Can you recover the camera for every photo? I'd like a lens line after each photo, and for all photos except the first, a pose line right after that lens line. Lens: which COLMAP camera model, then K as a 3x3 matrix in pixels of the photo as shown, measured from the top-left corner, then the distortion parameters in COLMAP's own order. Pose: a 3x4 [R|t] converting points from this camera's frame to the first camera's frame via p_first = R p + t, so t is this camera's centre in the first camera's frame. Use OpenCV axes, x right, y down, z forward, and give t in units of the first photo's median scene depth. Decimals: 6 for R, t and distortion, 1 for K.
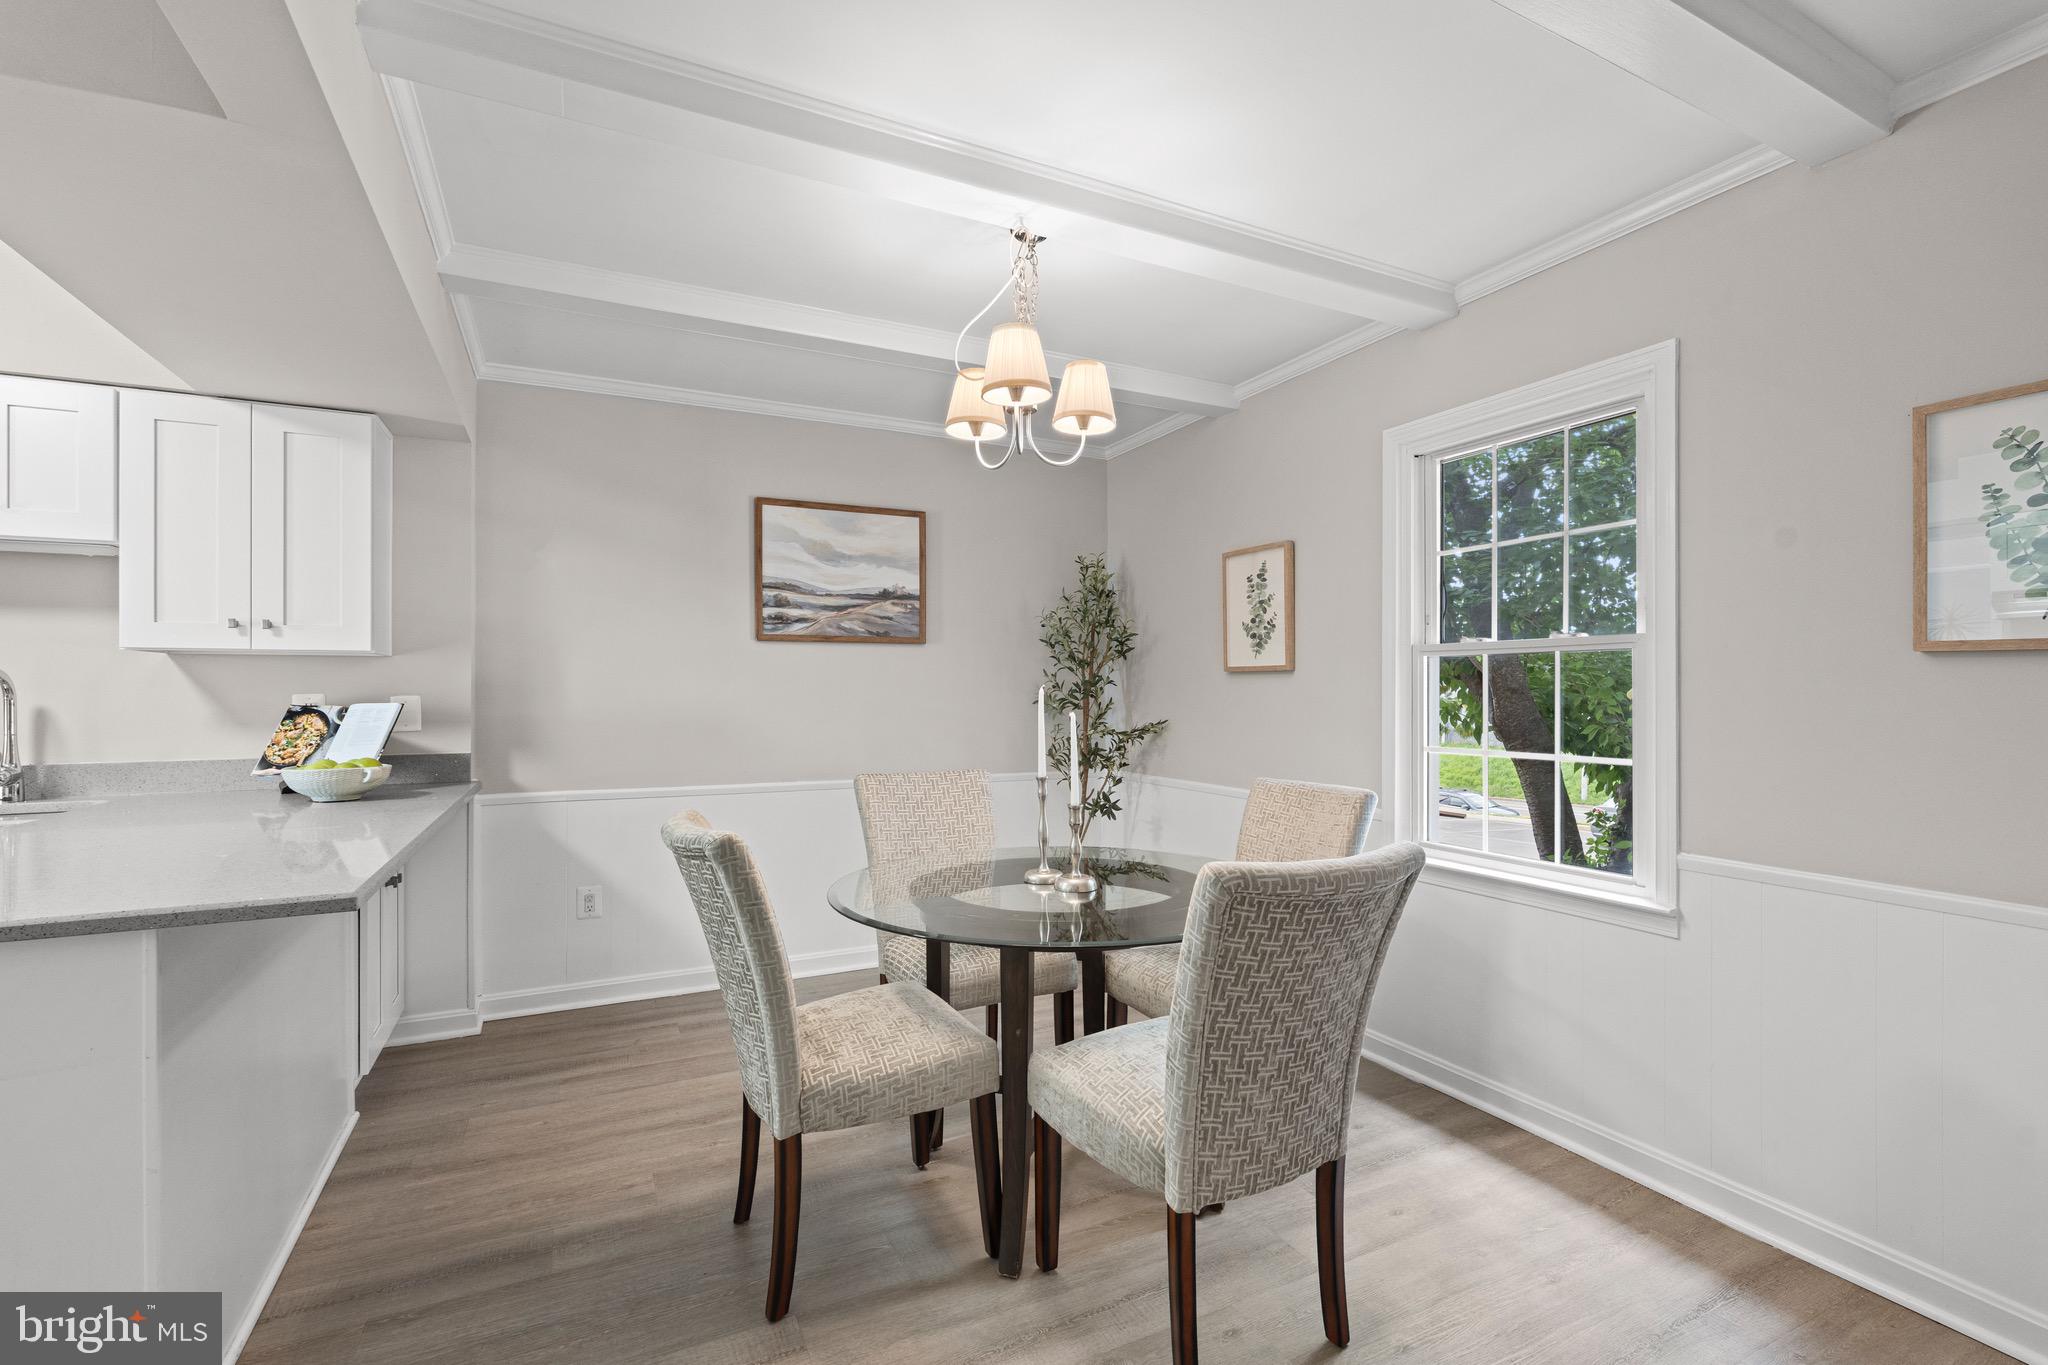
lens RADIAL K [[902.9, 0, 1020.8], [0, 902.9, 688.1], [0, 0, 1]] dist [-0.001452, 0.000065]
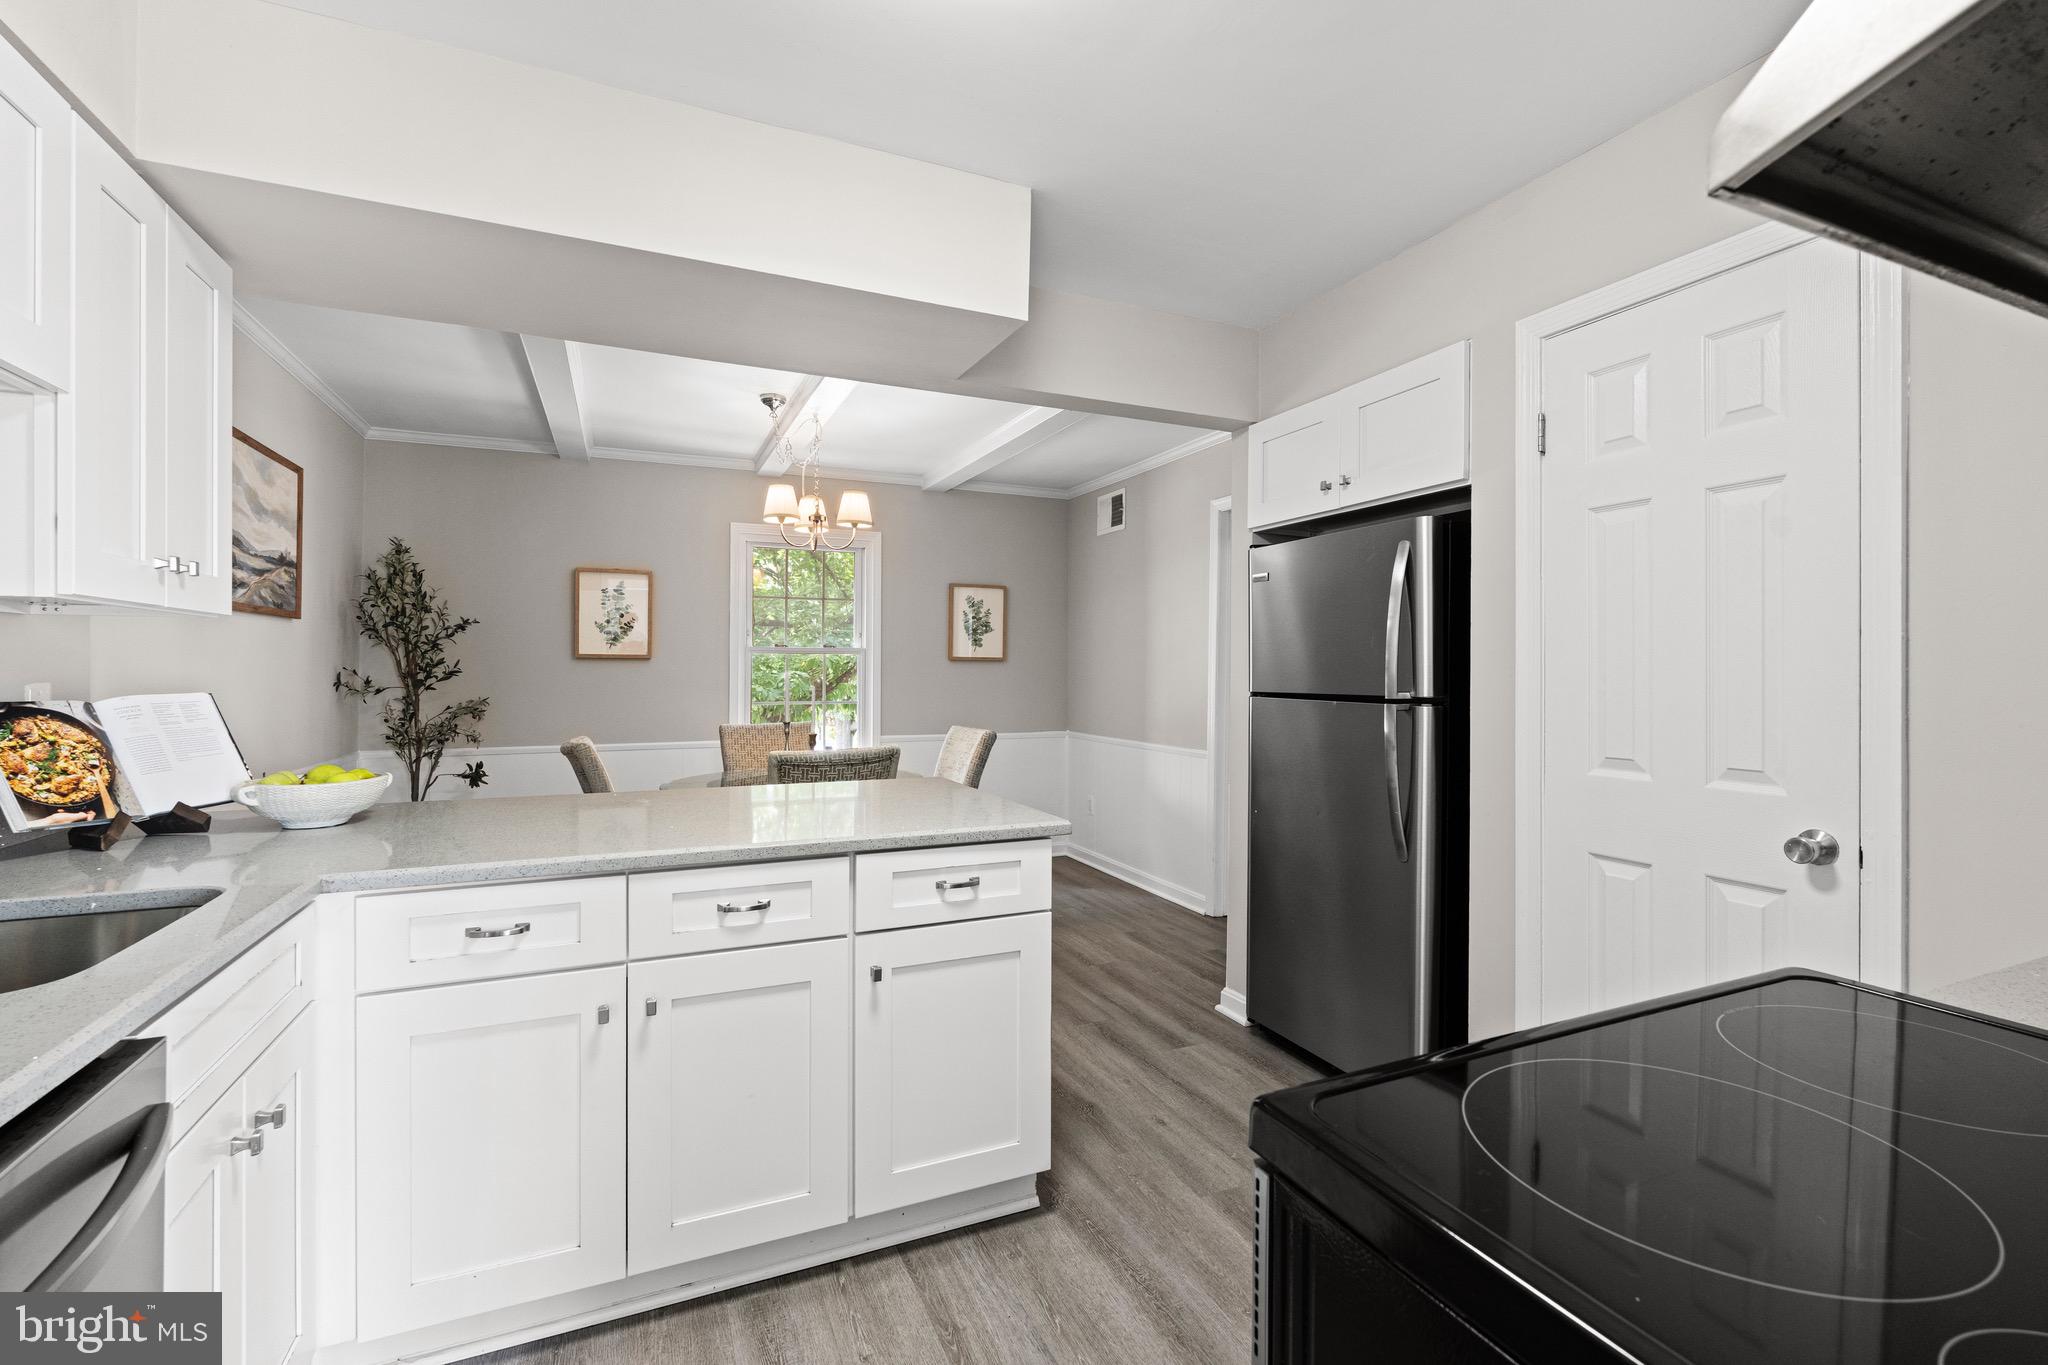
lens RADIAL K [[902.9, 0, 1030.1], [0, 902.9, 673.9], [0, 0, 1]] dist [-0.001452, 0.000065]
pose [[0.042778, -0.003038, 0.999080, -1.011771], [-0.004581, 0.999984, 0.003237, -0.001727], [-0.999074, -0.004715, 0.042764, 0.270338]]
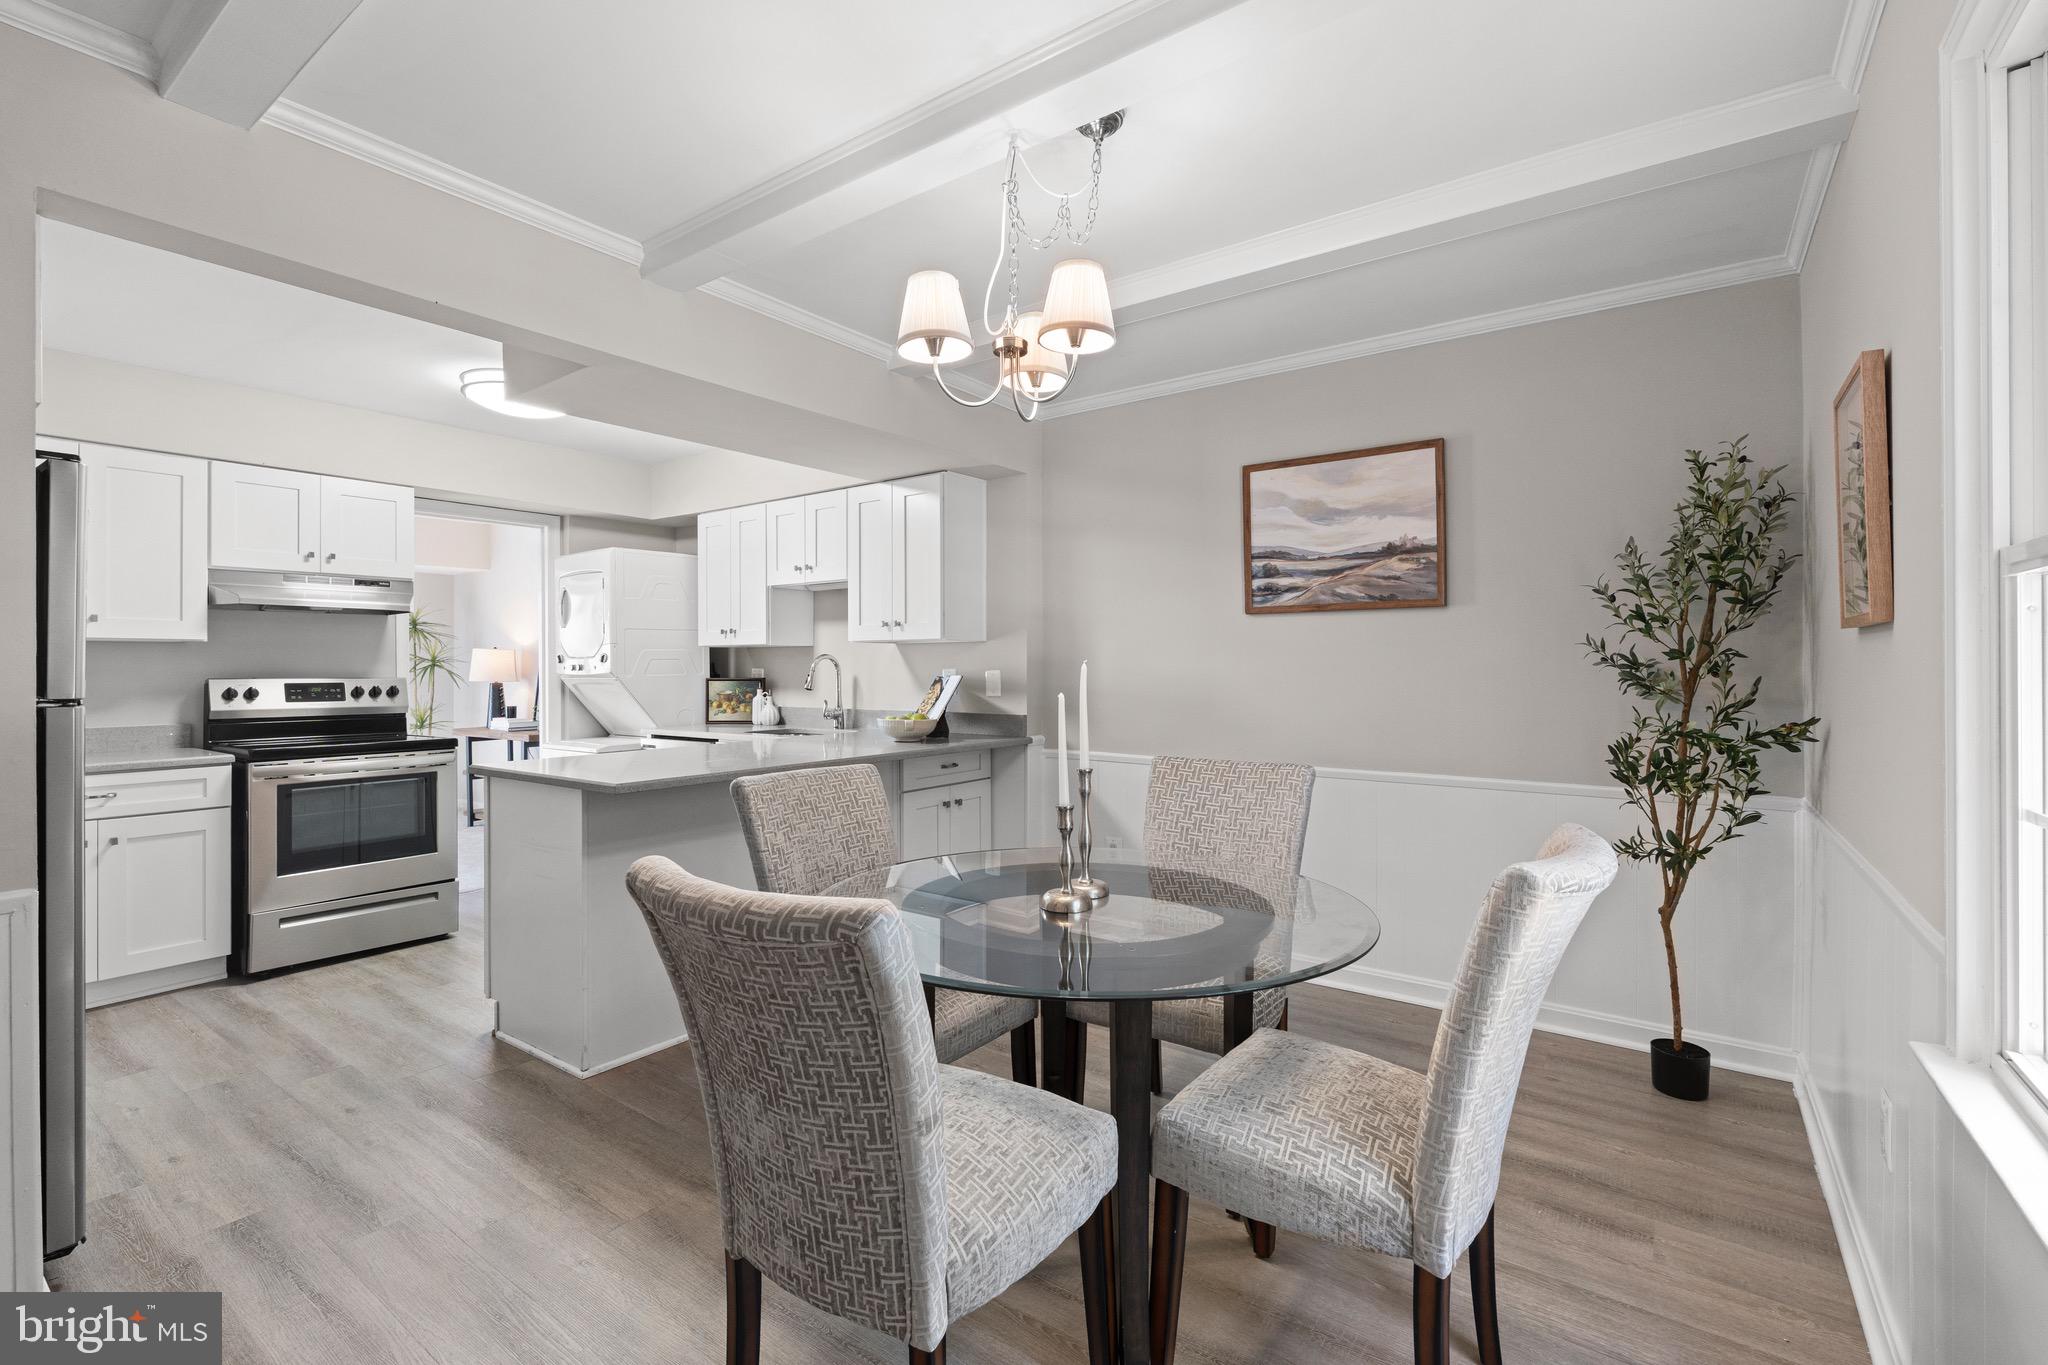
lens RADIAL K [[902.9, 0, 1026.5], [0, 902.9, 668.3], [0, 0, 1]] dist [-0.001452, 0.000065]
pose [[0.472666, 0.002259, -0.881239, 0.439812], [0.005478, 0.999970, 0.005502, -0.001482], [0.881224, -0.007428, 0.472640, 0.328631]]
